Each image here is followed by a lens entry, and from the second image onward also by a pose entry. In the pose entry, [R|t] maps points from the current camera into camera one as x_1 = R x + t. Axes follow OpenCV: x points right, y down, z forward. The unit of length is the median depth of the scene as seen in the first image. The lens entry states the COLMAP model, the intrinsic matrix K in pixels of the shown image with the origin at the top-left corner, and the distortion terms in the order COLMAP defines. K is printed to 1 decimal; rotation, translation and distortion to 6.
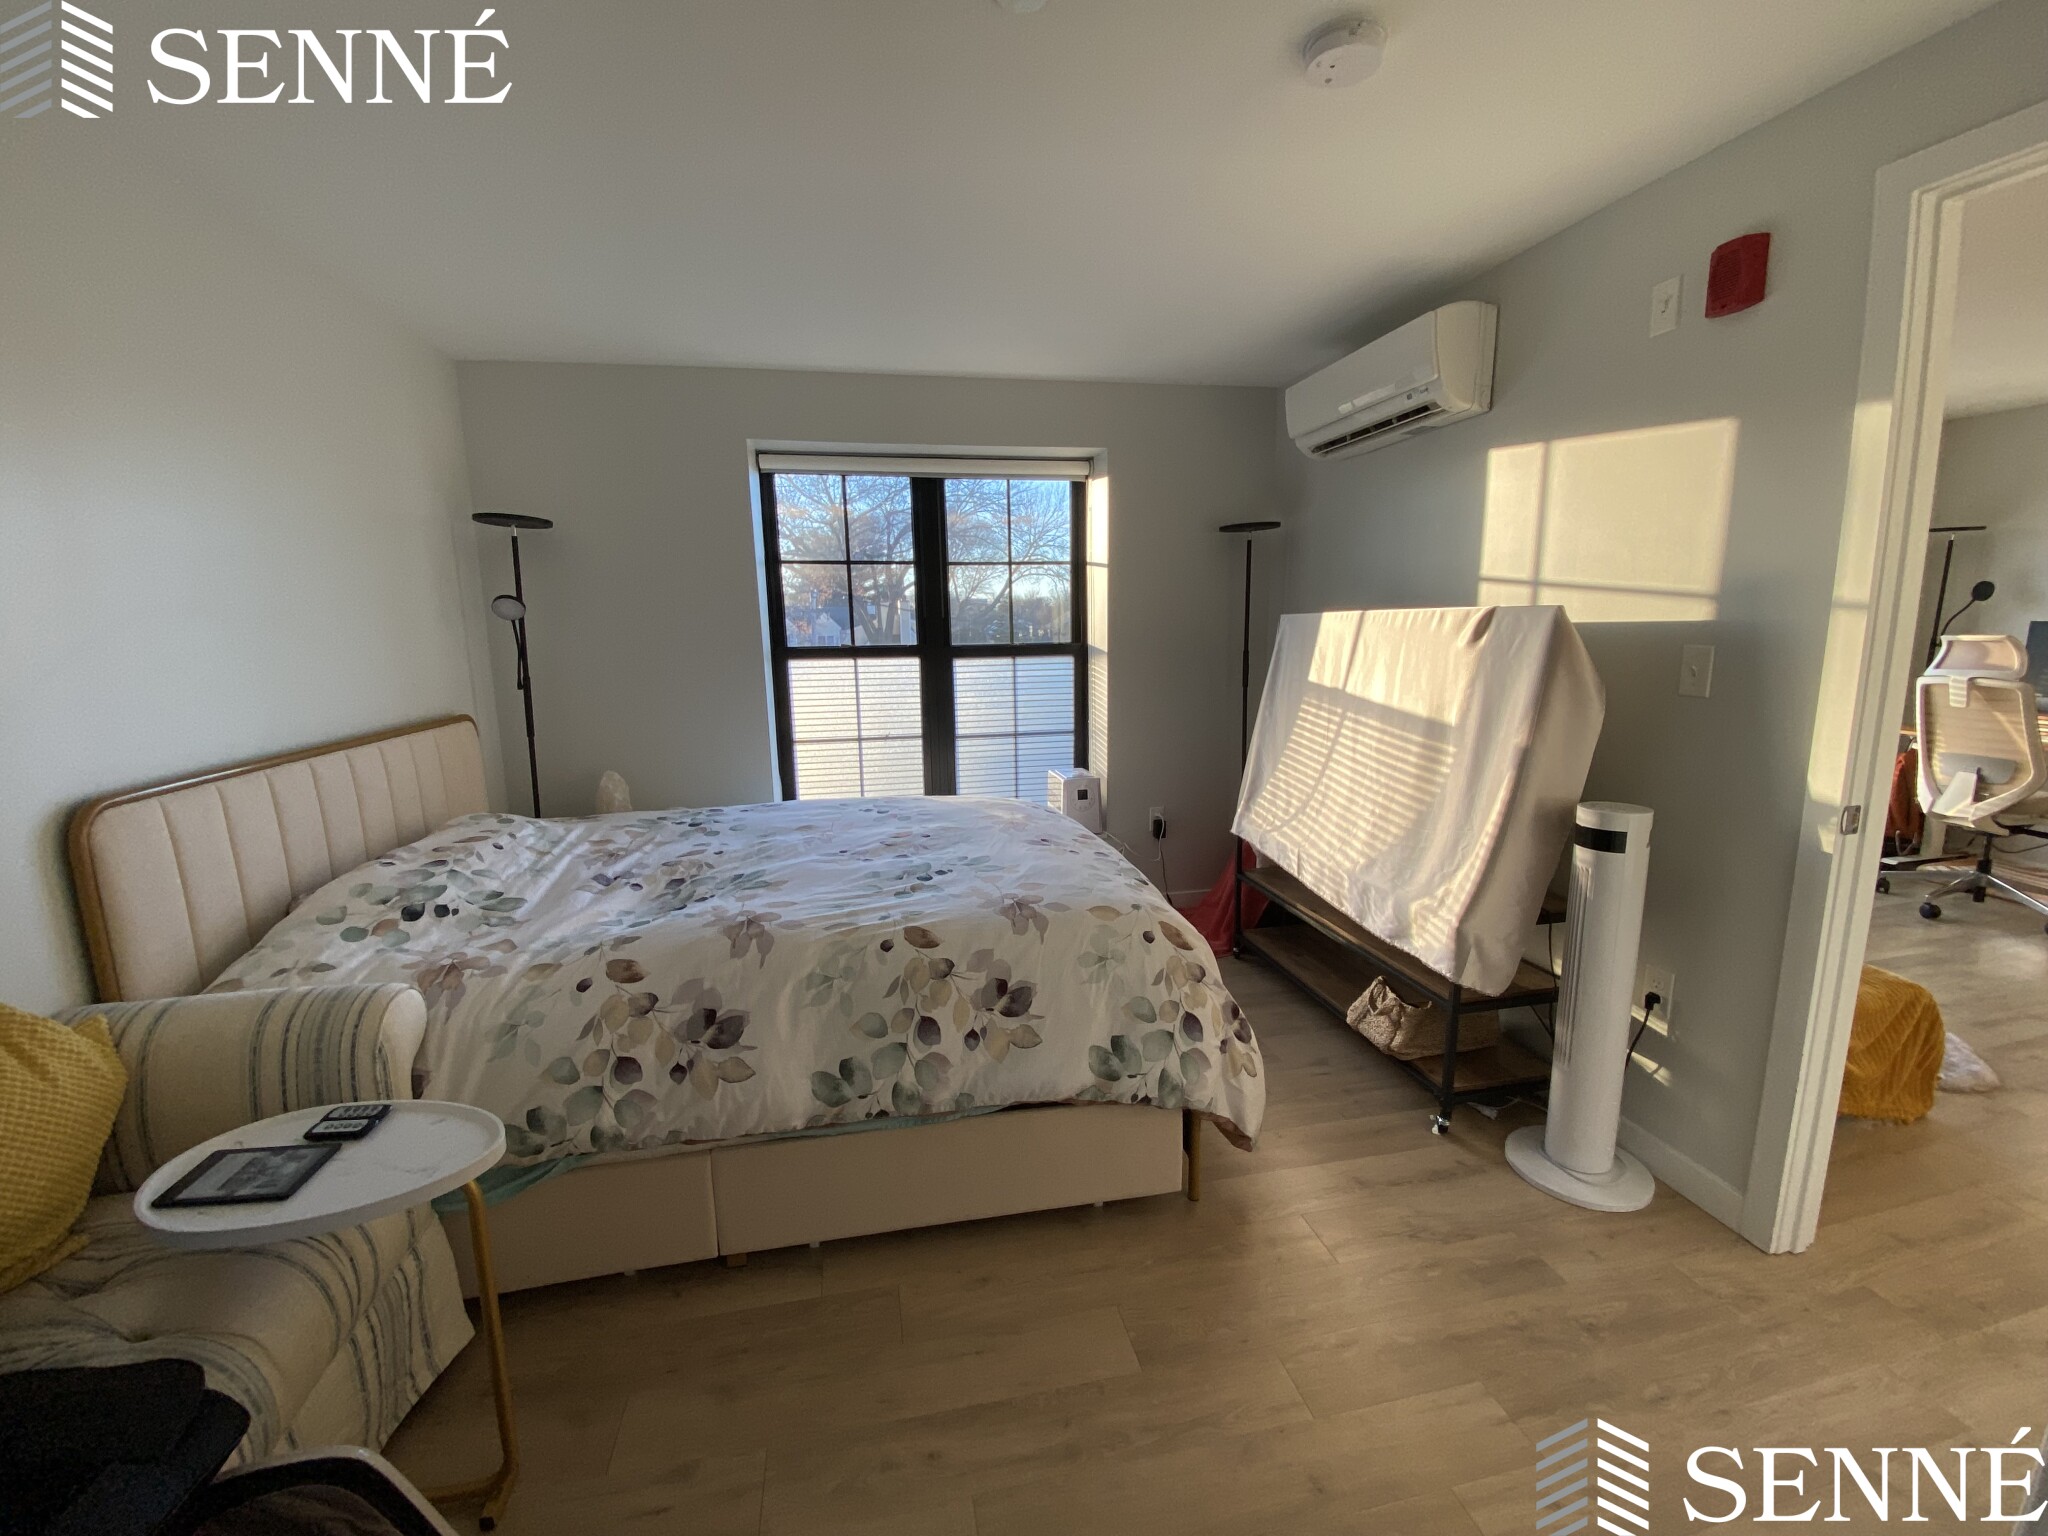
lens RADIAL K [[859.2, 0, 1024.0], [0, 859.2, 768.0], [0, 0, 1]] dist [-0.000807, -0.000173]
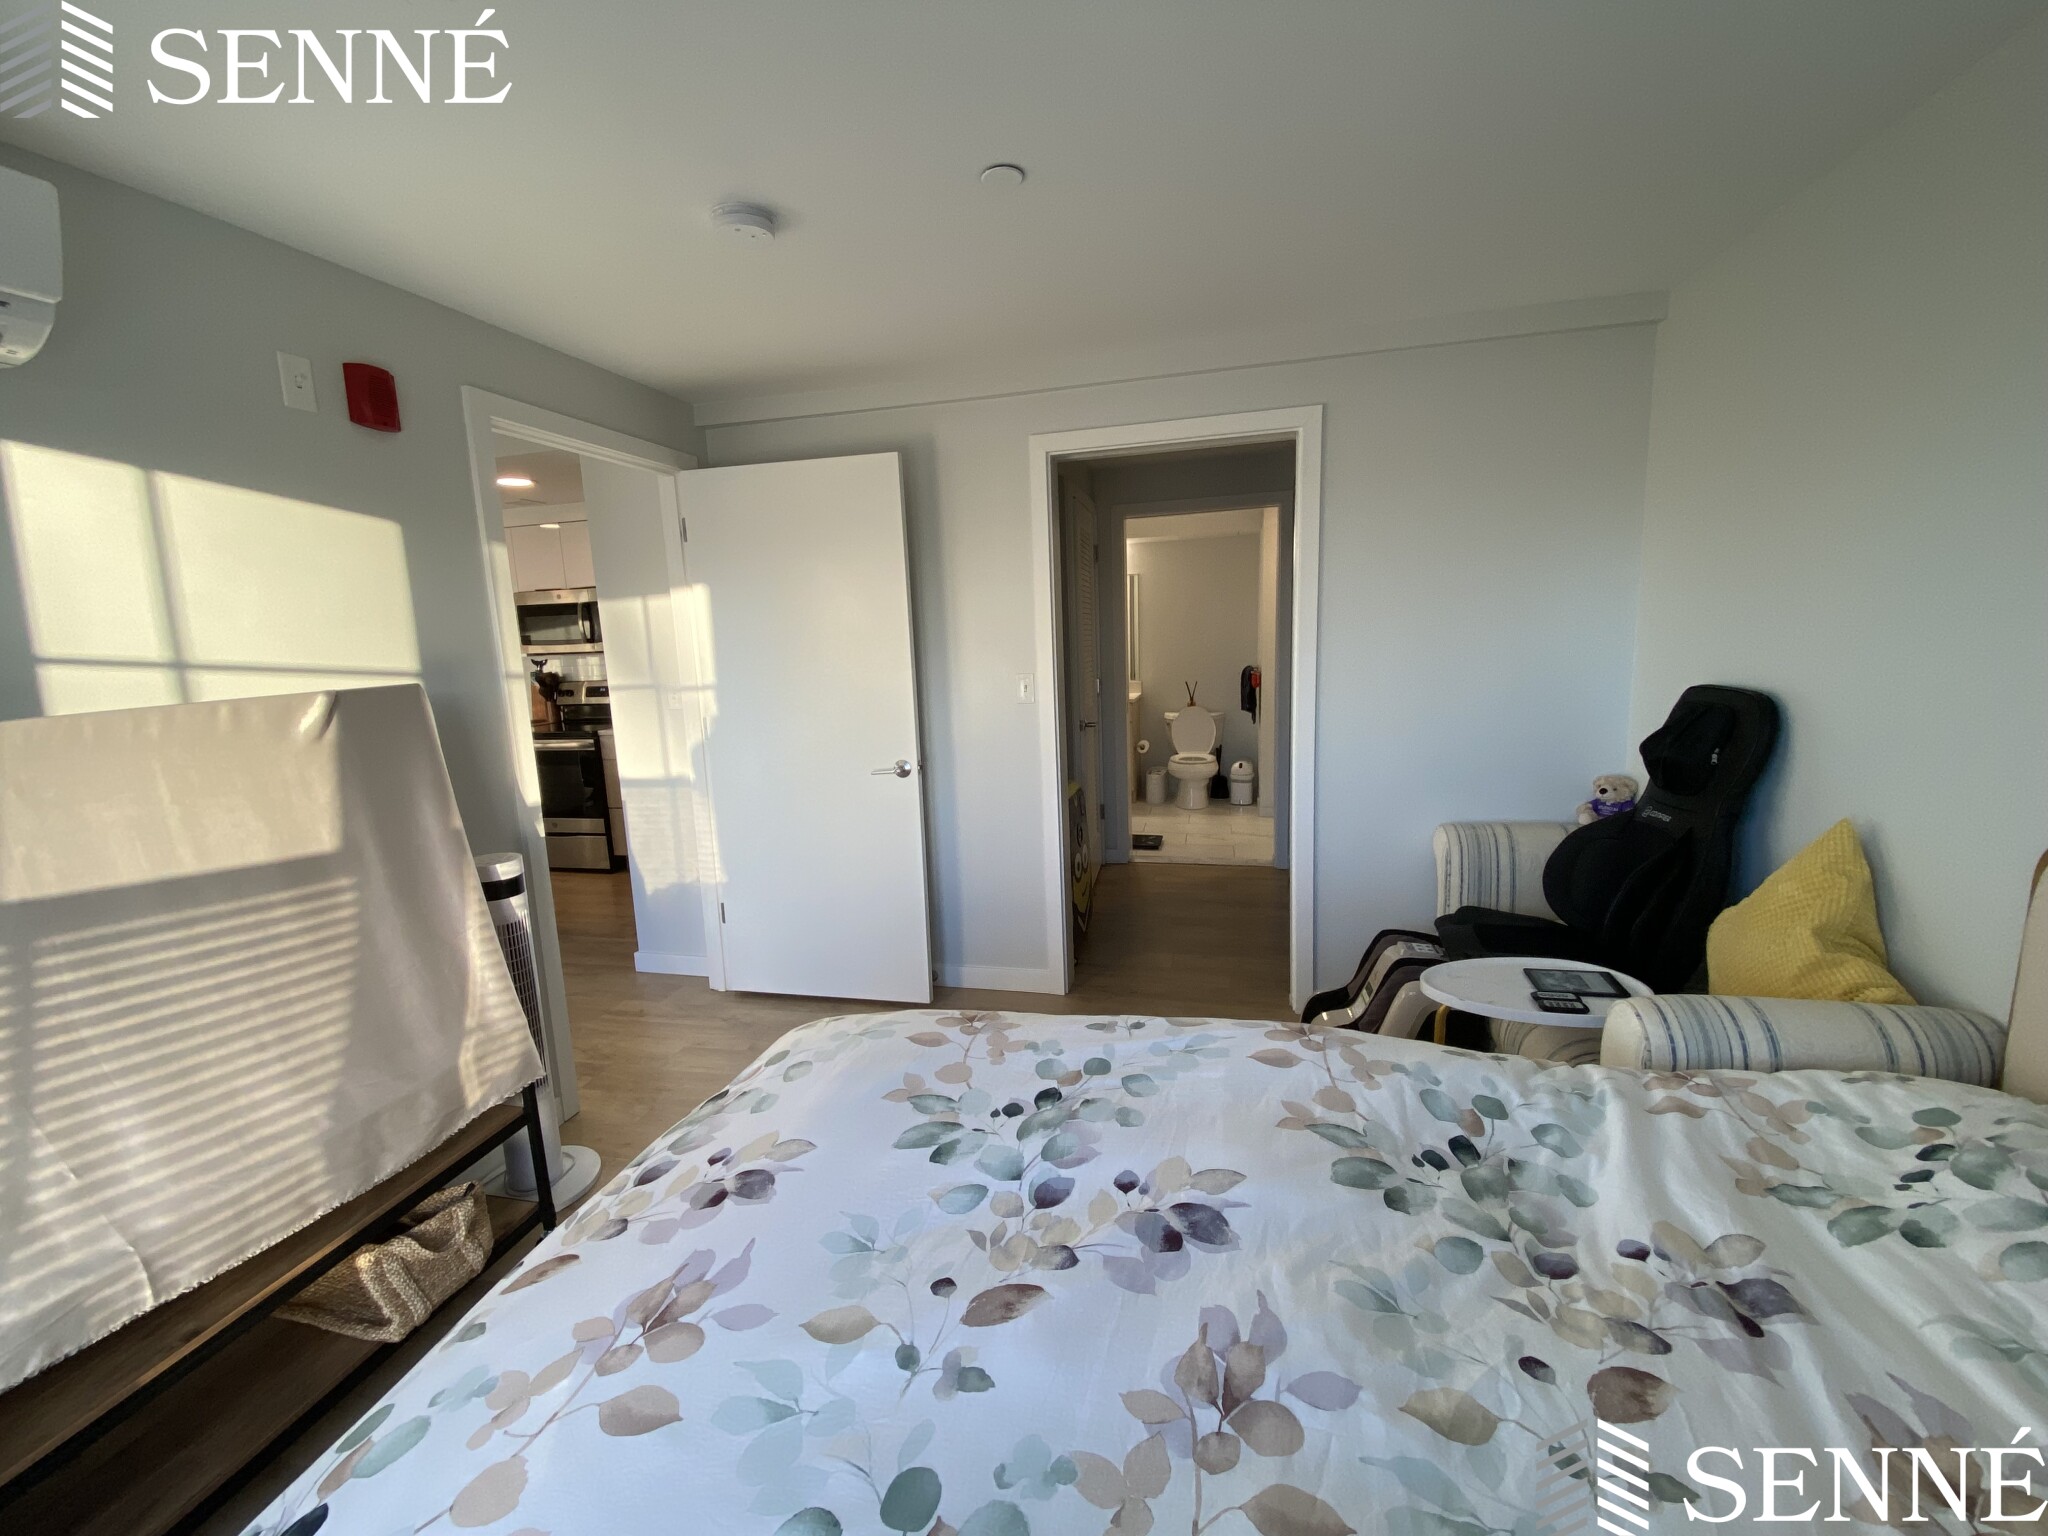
lens RADIAL K [[846.7, 0, 1024.0], [0, 846.7, 768.0], [0, 0, 1]] dist [-0.000928, -0.000094]
pose [[-0.928064, -0.012803, 0.372199, -0.327783], [0.124684, 0.931053, 0.342921, -0.309202], [-0.350927, 0.364660, -0.862481, 1.469555]]
